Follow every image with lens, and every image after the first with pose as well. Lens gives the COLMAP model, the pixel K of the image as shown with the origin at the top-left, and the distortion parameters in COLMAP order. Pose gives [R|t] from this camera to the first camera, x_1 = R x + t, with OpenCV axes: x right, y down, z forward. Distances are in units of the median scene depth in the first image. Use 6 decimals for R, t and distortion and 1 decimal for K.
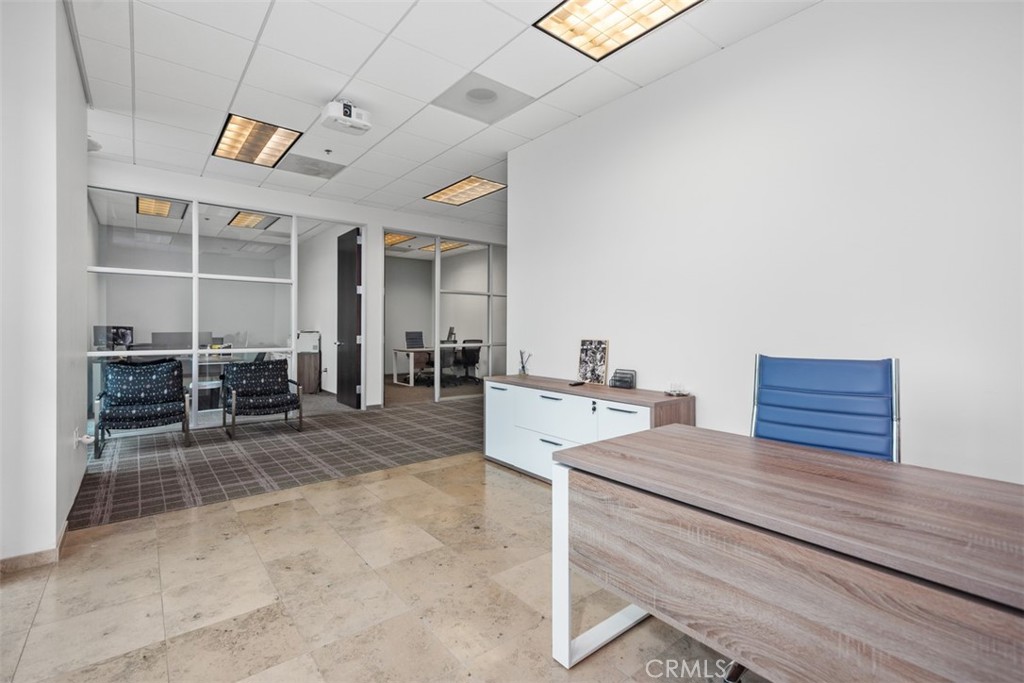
lens RADIAL K [[462.5, 0, 513.2], [0, 462.5, 335.9], [0, 0, 1]] dist [0.000133, 0.000035]
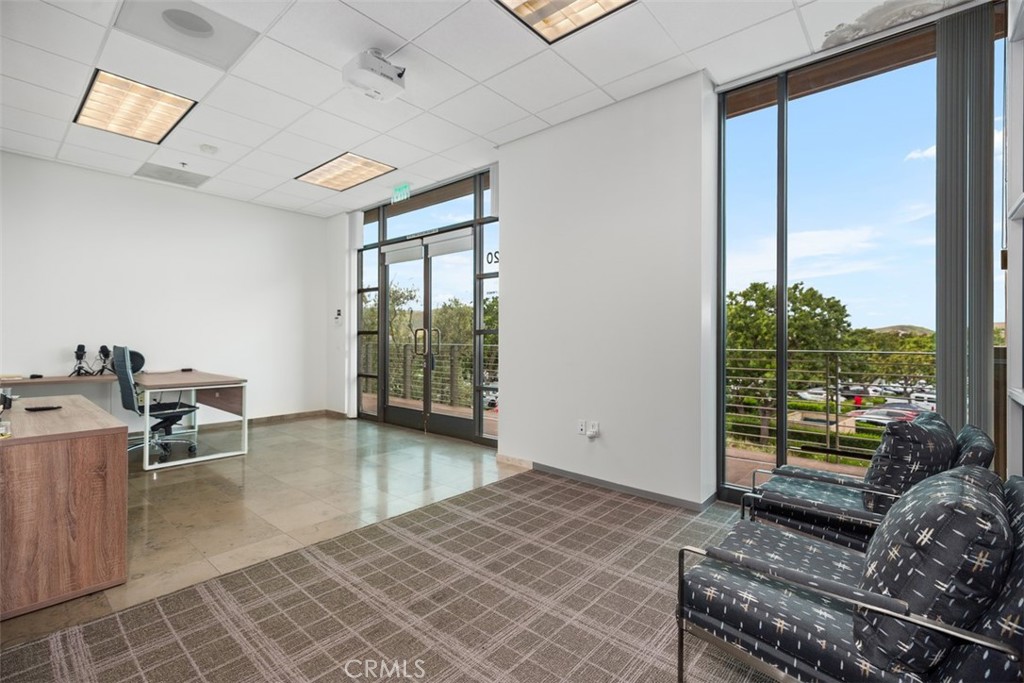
lens RADIAL K [[462.5, 0, 512.4], [0, 462.5, 337.6], [0, 0, 1]] dist [0.000133, 0.000035]
pose [[-0.984708, -0.001791, -0.174206, -0.517612], [-0.003068, 0.999970, 0.007063, -0.021640], [0.174188, 0.007490, -0.984684, 2.056785]]
